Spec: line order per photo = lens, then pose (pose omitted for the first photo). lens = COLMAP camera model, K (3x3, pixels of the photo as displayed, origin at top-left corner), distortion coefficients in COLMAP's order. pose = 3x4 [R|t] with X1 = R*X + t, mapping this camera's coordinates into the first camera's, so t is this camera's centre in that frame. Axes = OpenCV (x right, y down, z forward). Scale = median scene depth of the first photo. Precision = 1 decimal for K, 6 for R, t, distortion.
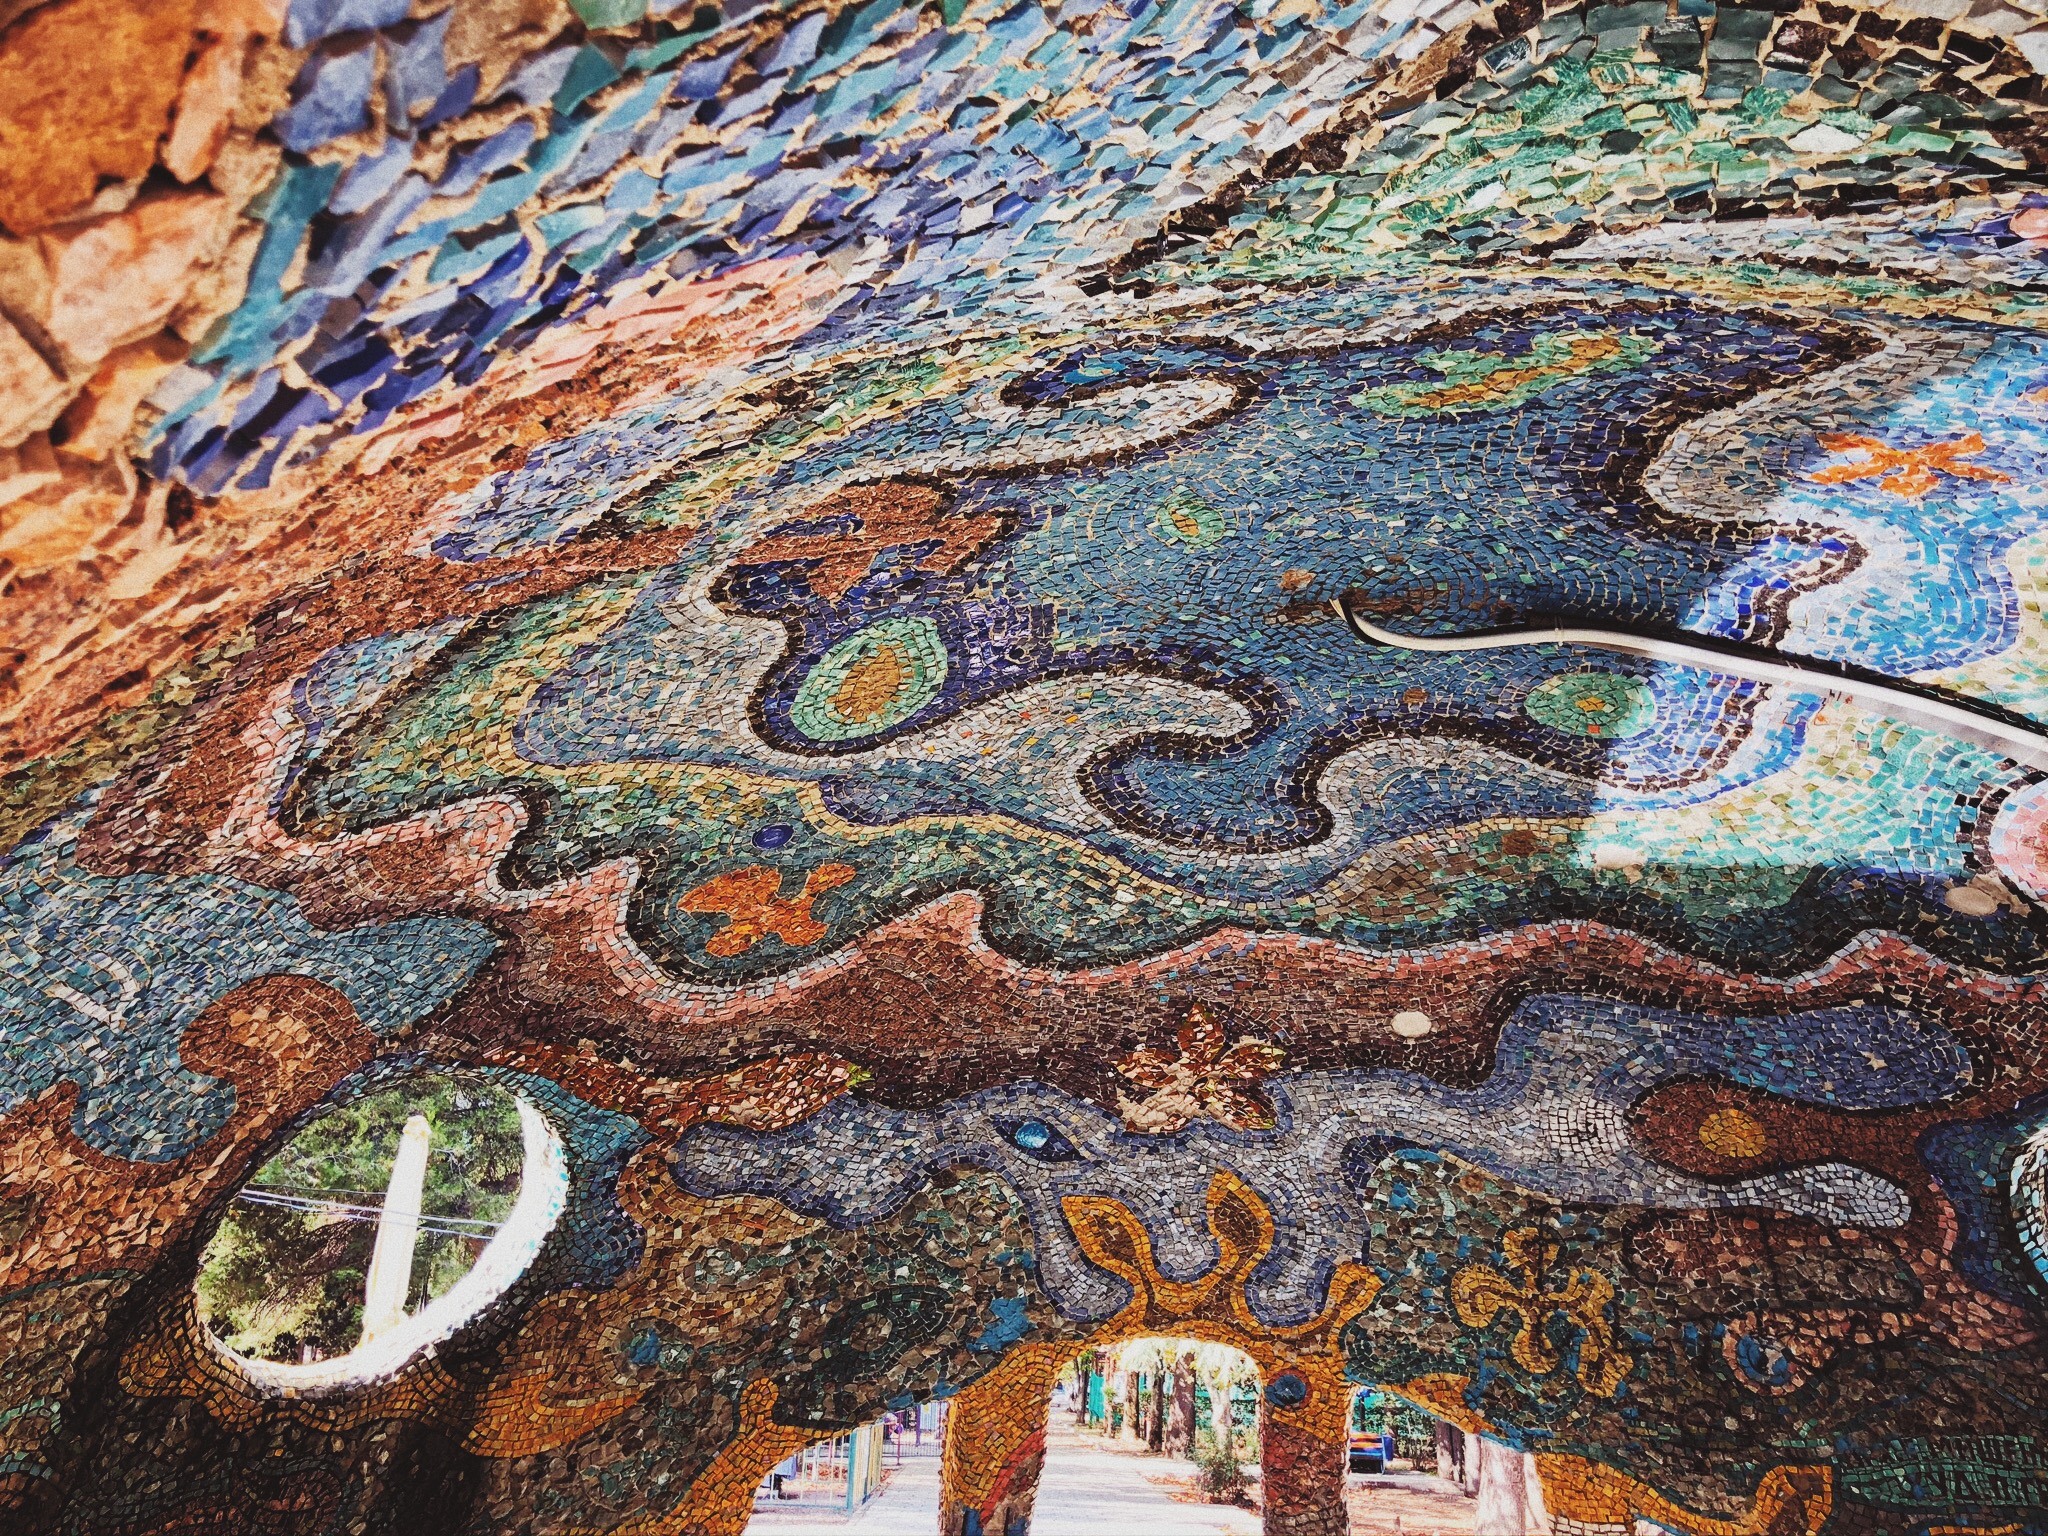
lens RADIAL K [[1707.7, 0, 1008.1], [0, 1707.7, 737.8], [0, 0, 1]] dist [0.050736, -0.067162]
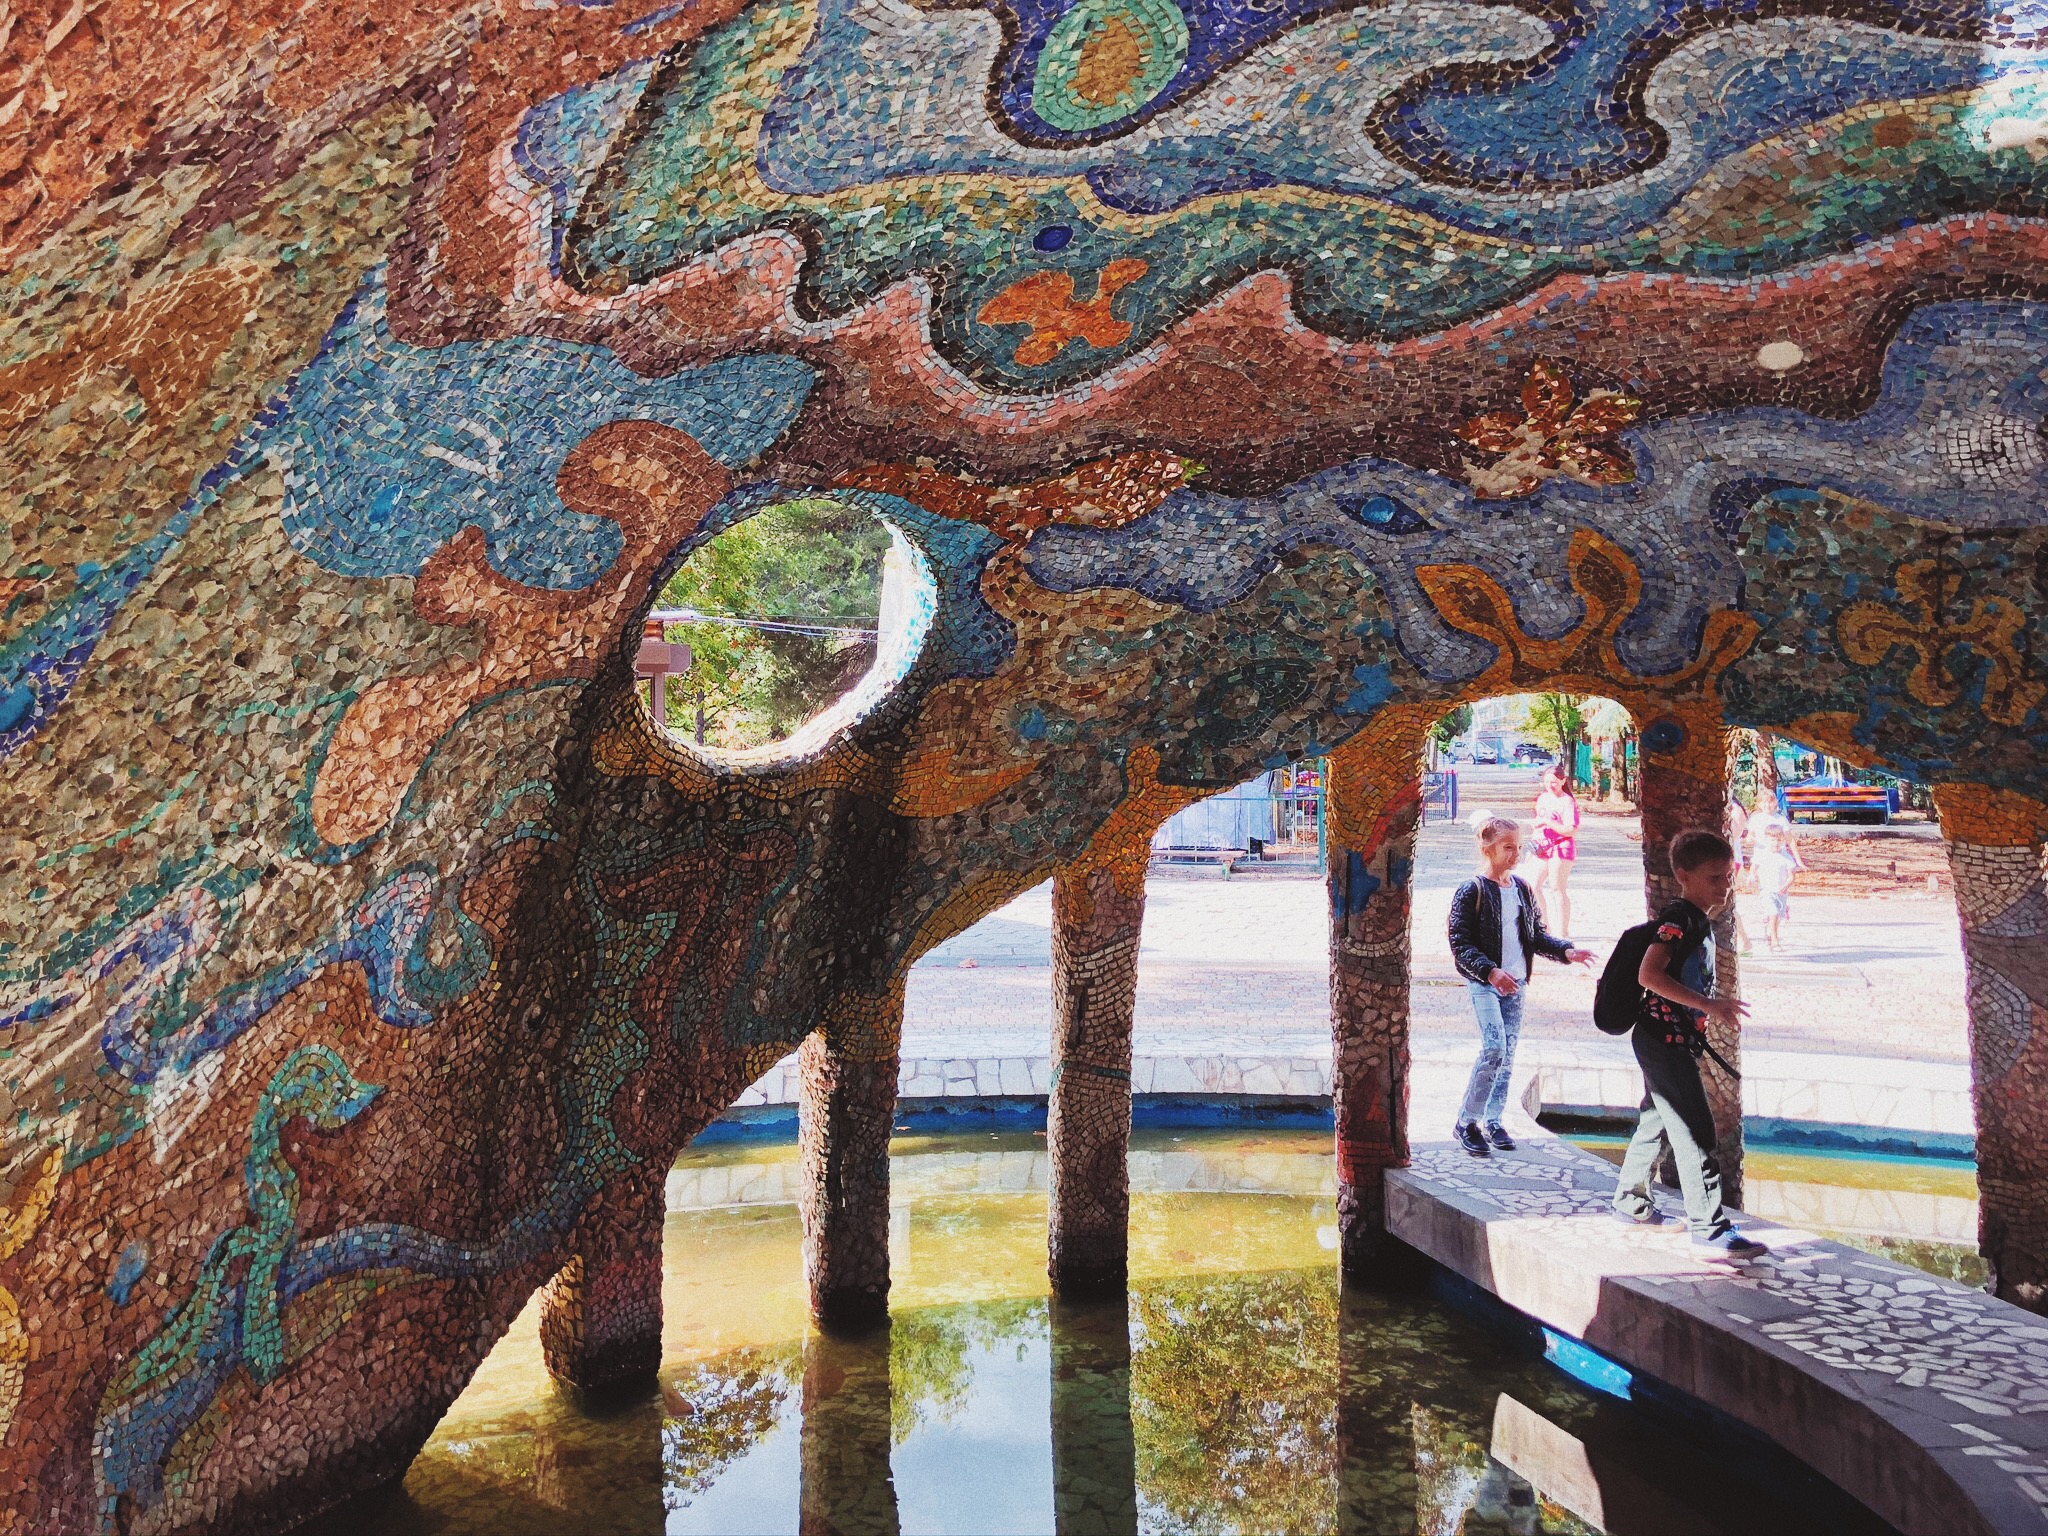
lens RADIAL K [[1707.7, 0, 1008.1], [0, 1707.7, 737.8], [0, 0, 1]] dist [0.050736, -0.067162]
pose [[0.954897, -0.045972, -0.293357, 0.108124], [0.140928, 0.939750, 0.311463, 0.013979], [0.261363, -0.338757, 0.903843, -0.017374]]
